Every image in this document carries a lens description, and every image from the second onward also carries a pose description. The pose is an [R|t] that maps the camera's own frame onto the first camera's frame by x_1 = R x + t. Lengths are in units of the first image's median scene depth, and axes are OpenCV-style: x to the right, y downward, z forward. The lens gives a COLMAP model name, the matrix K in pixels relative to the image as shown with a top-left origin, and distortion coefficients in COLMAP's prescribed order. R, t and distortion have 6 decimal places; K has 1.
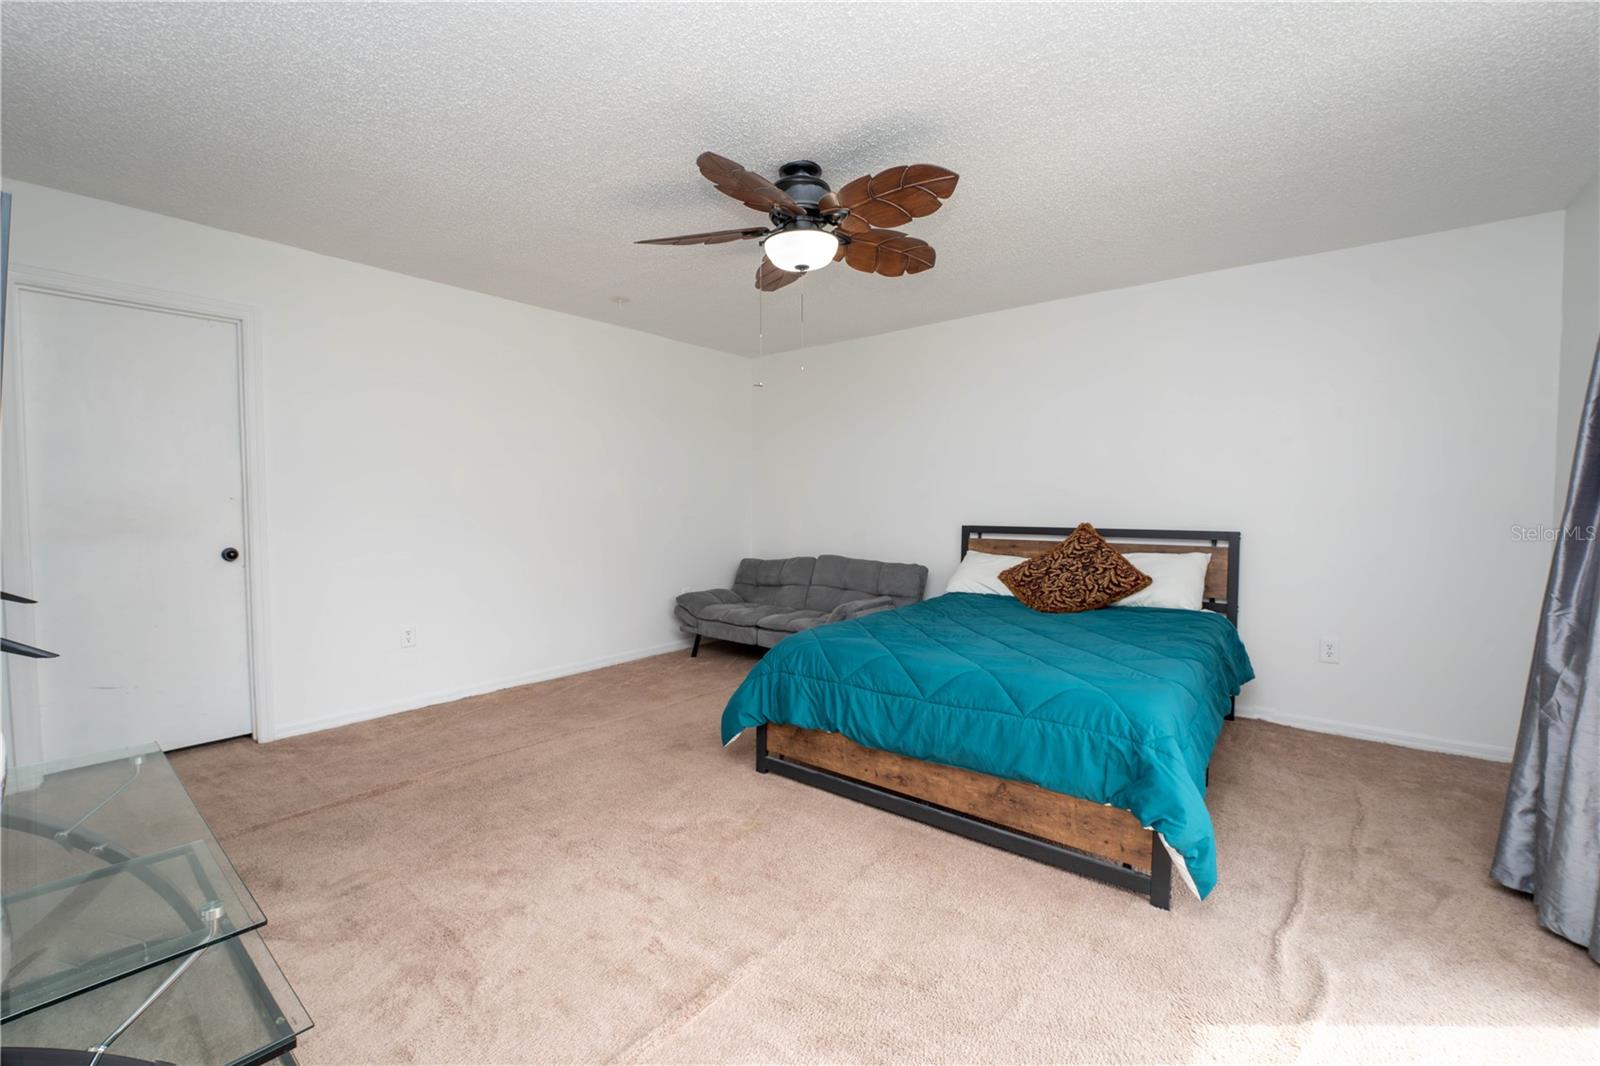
lens RADIAL K [[628.4, 0, 800.0], [0, 628.4, 533.0], [0, 0, 1]] dist [-0.012507, -0.000020]
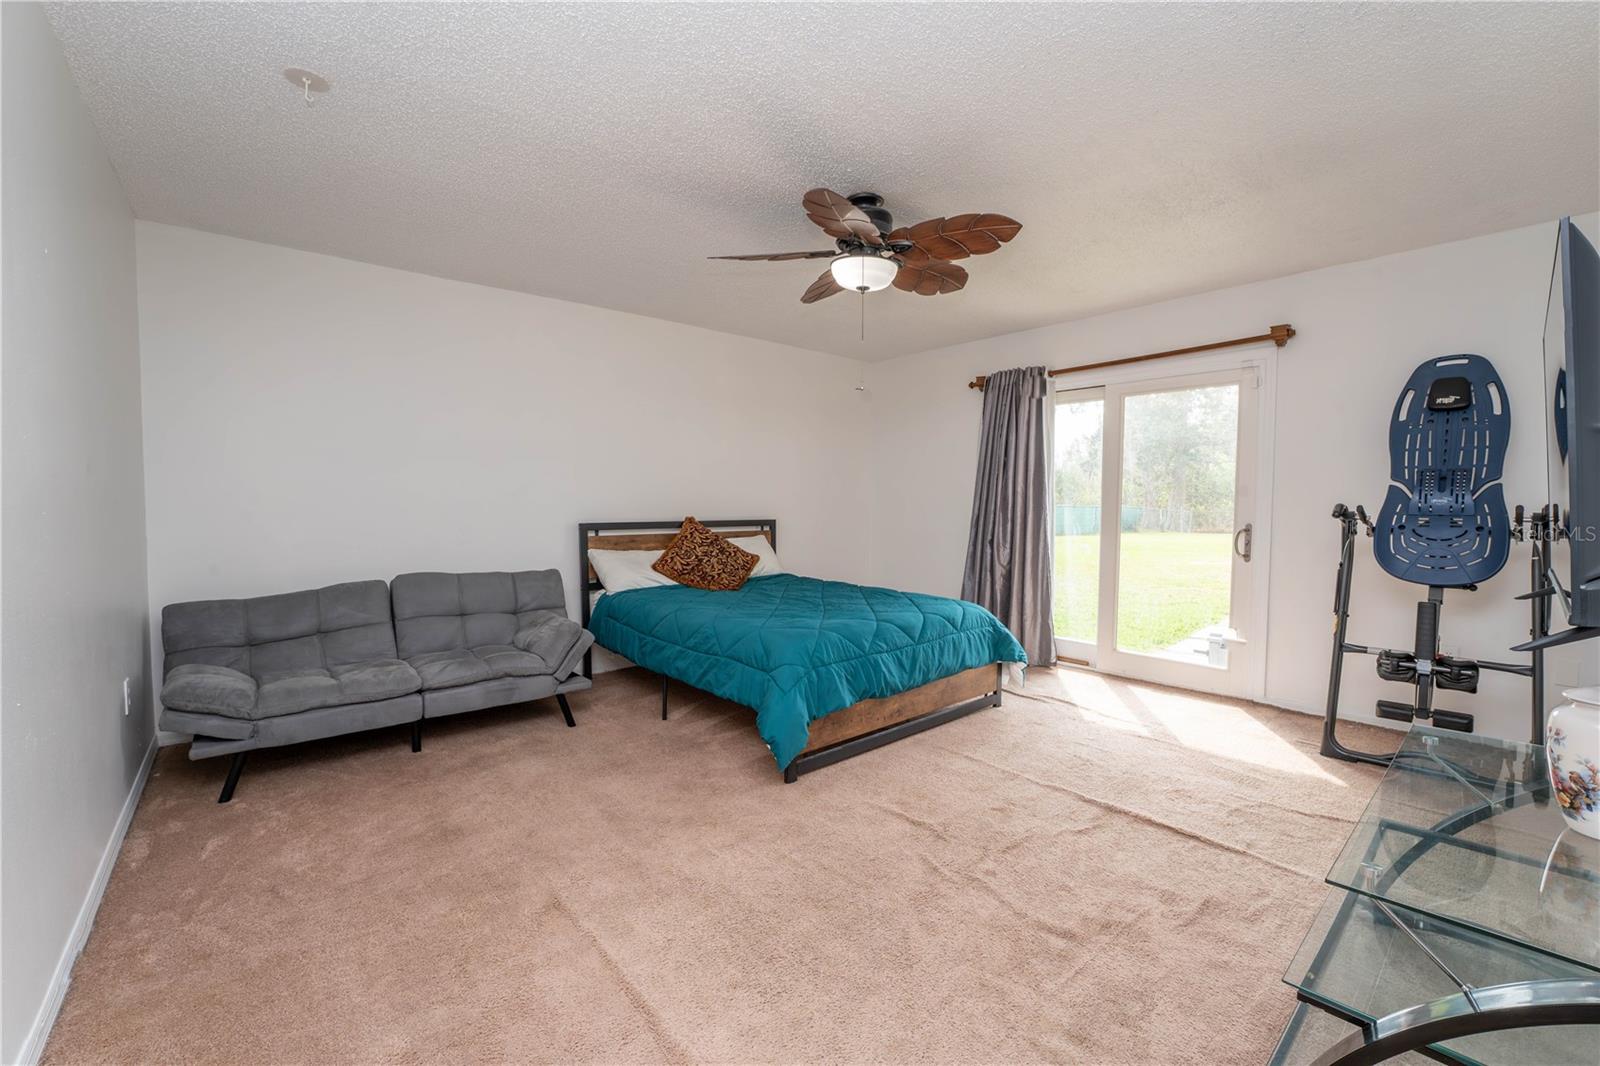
lens RADIAL K [[628.4, 0, 800.0], [0, 628.4, 533.0], [0, 0, 1]] dist [-0.012507, -0.000020]
pose [[0.223881, -0.049544, 0.973356, -0.749403], [0.042104, 0.998266, 0.041127, -0.028399], [-0.973707, 0.031775, 0.225579, 0.585436]]
